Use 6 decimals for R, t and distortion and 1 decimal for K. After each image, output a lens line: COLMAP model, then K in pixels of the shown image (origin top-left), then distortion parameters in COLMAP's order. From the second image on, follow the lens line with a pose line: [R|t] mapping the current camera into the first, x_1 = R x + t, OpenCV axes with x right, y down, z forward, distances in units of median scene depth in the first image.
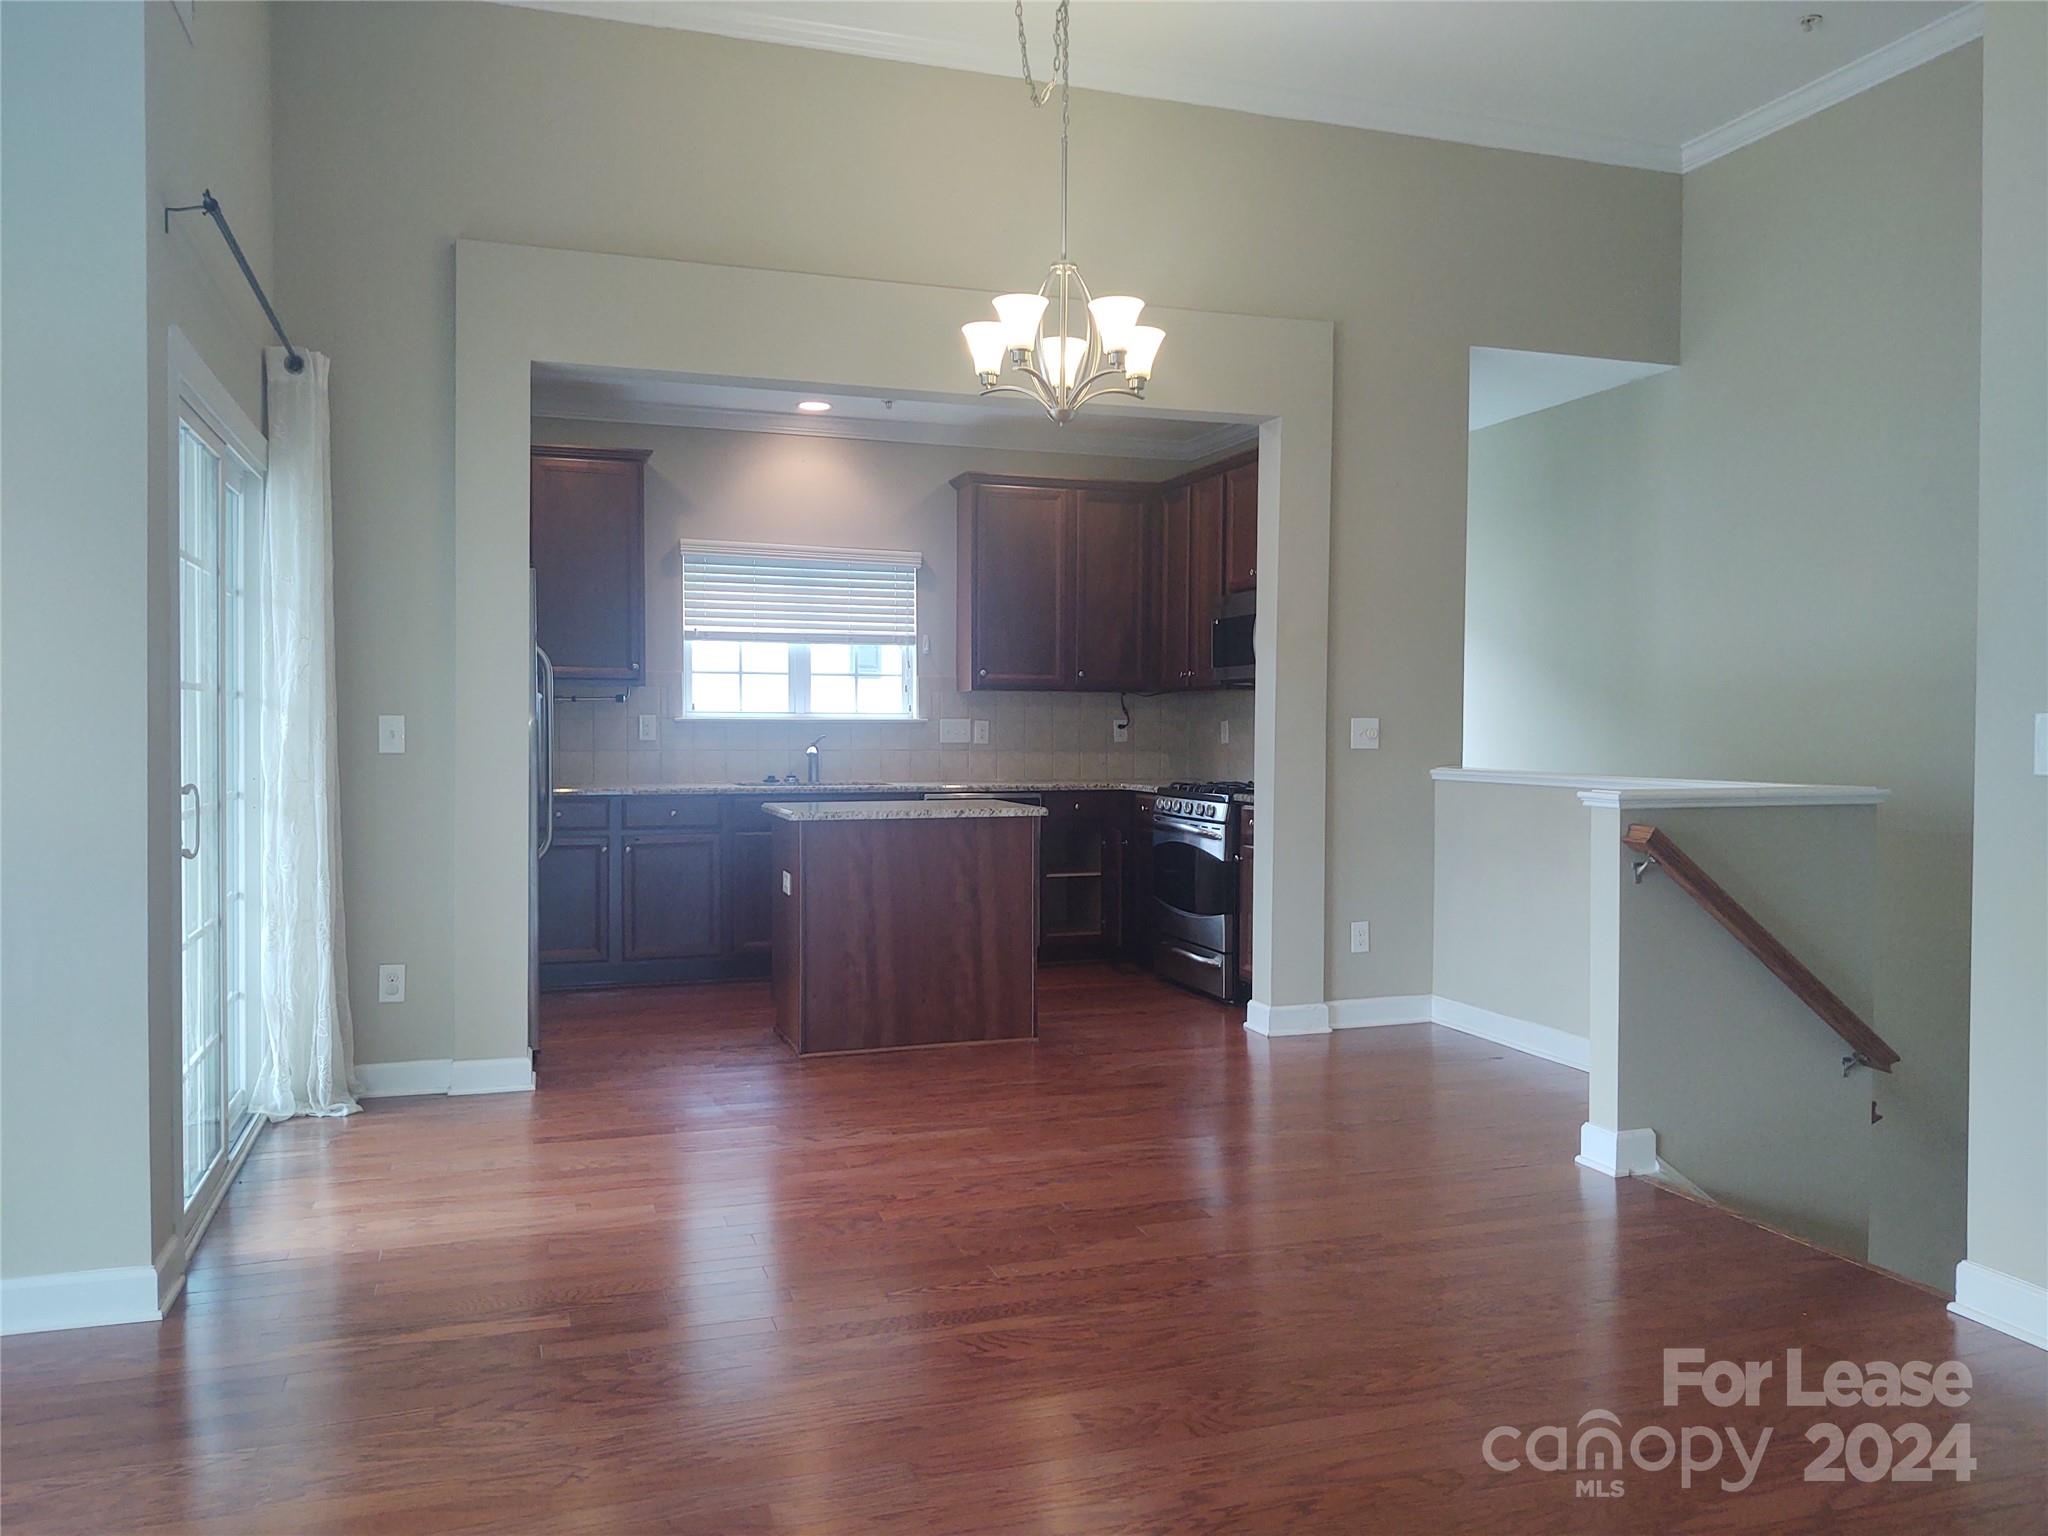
lens RADIAL K [[1520.5, 0, 1024.0], [0, 1520.5, 768.0], [0, 0, 1]] dist [0.026658, -0.154827]
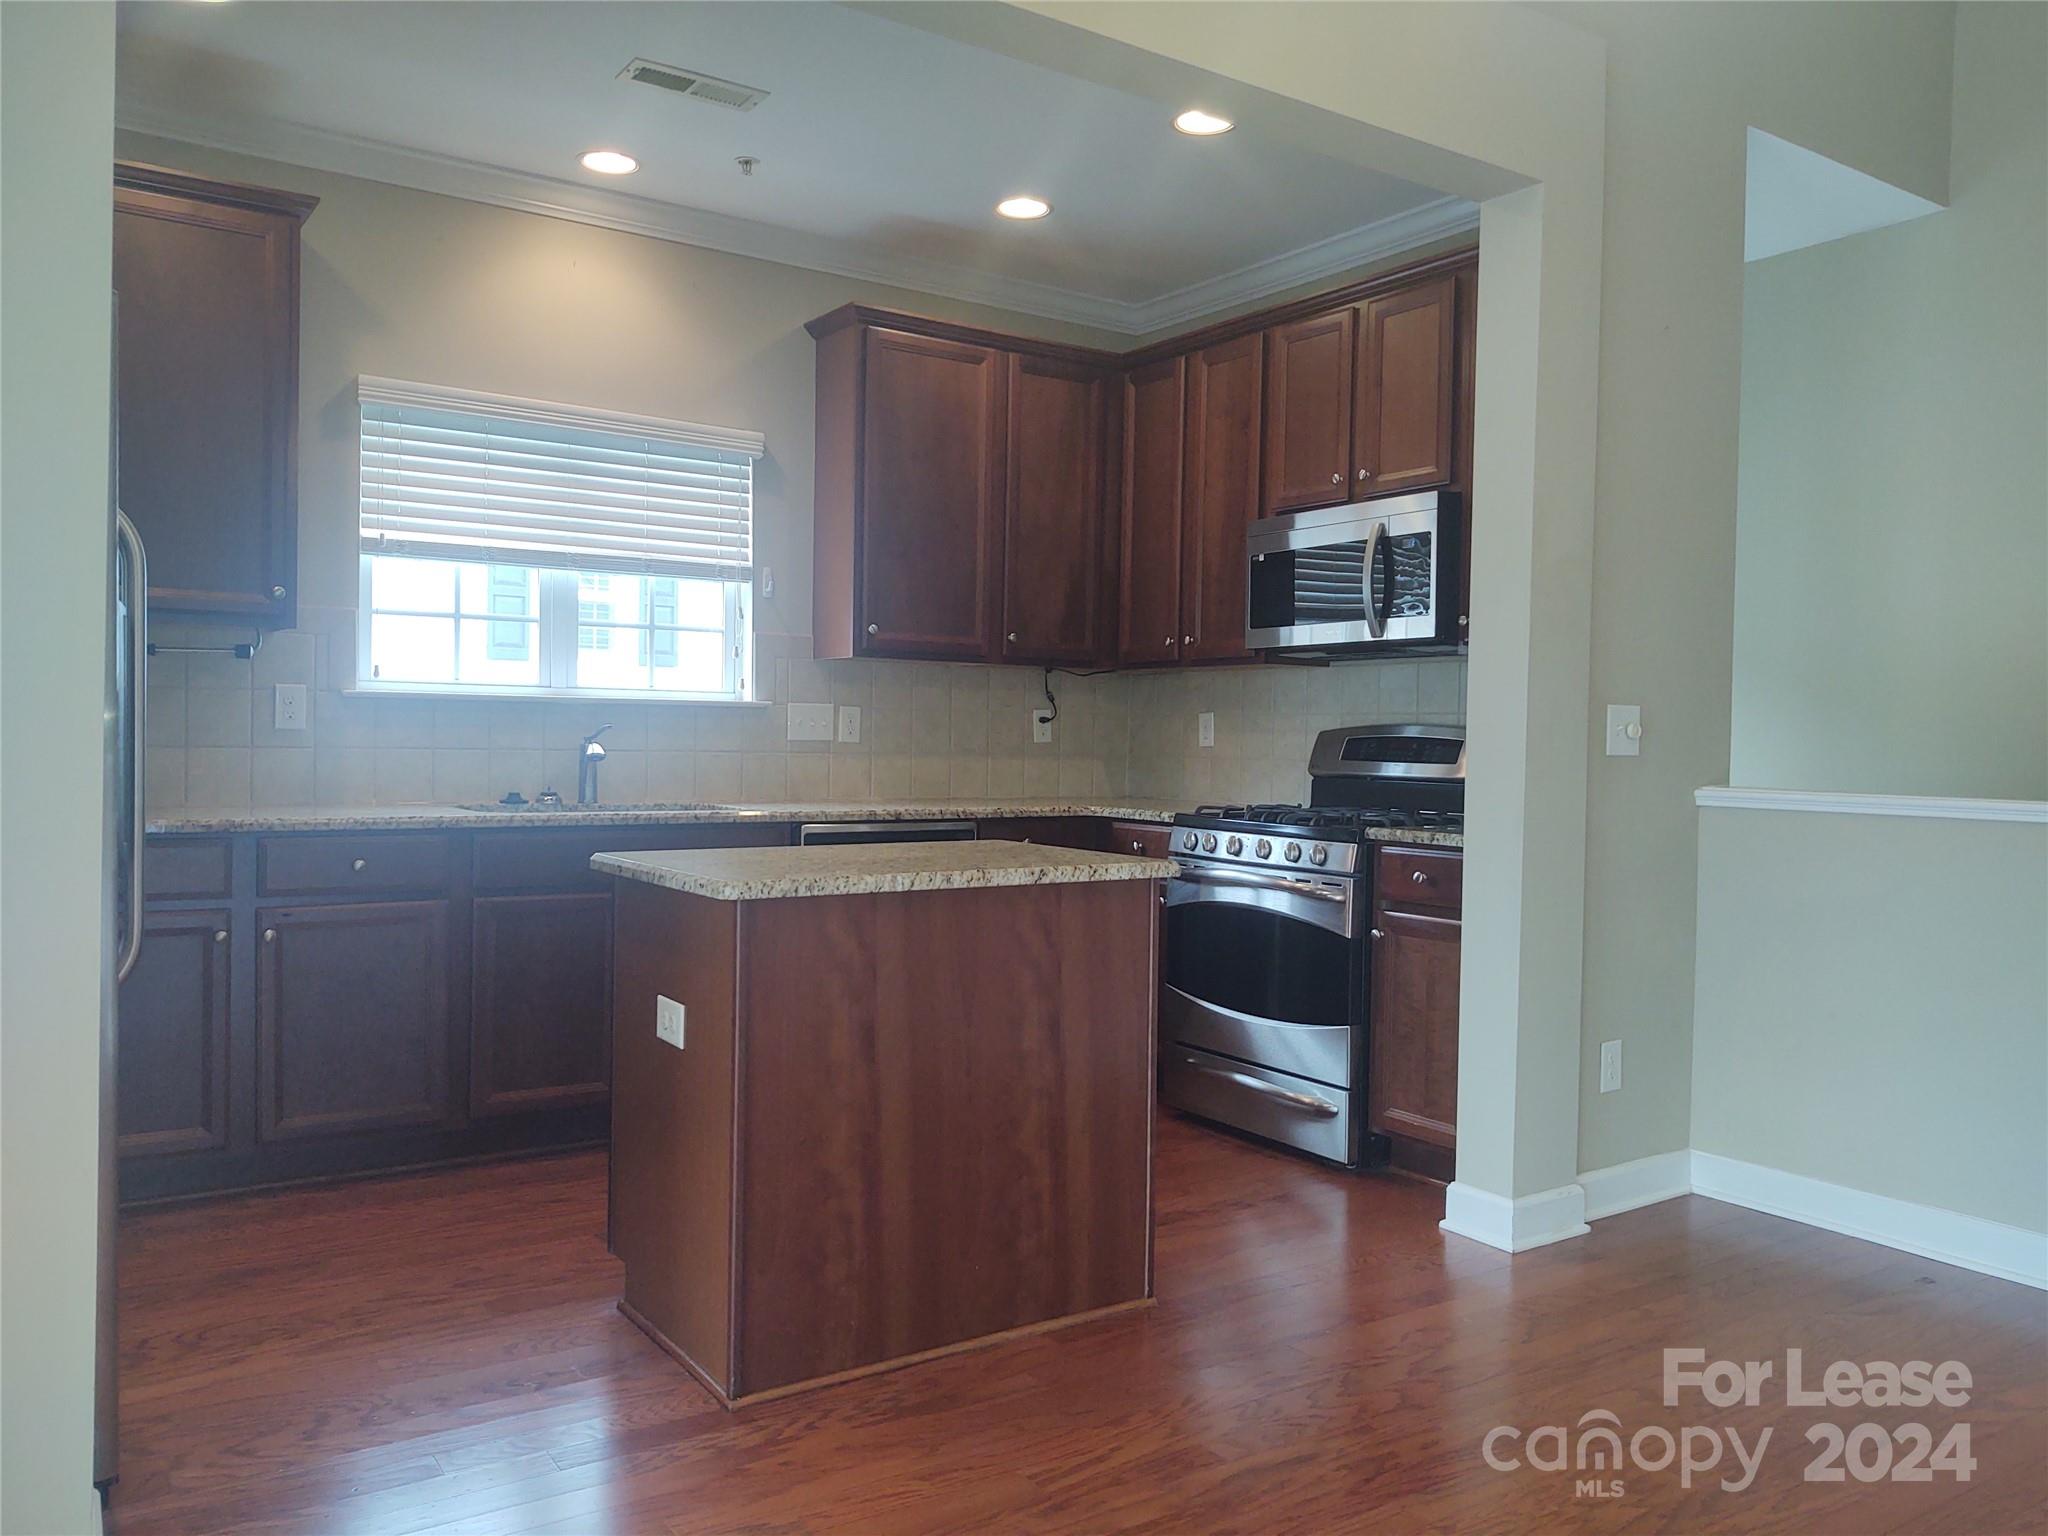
lens RADIAL K [[1520.5, 0, 1024.0], [0, 1520.5, 768.0], [0, 0, 1]] dist [0.026658, -0.154827]
pose [[0.962190, 0.006963, 0.272289, -0.139346], [-0.005736, 0.999969, -0.005302, -0.002512], [-0.272318, 0.003539, 0.962201, 0.389343]]
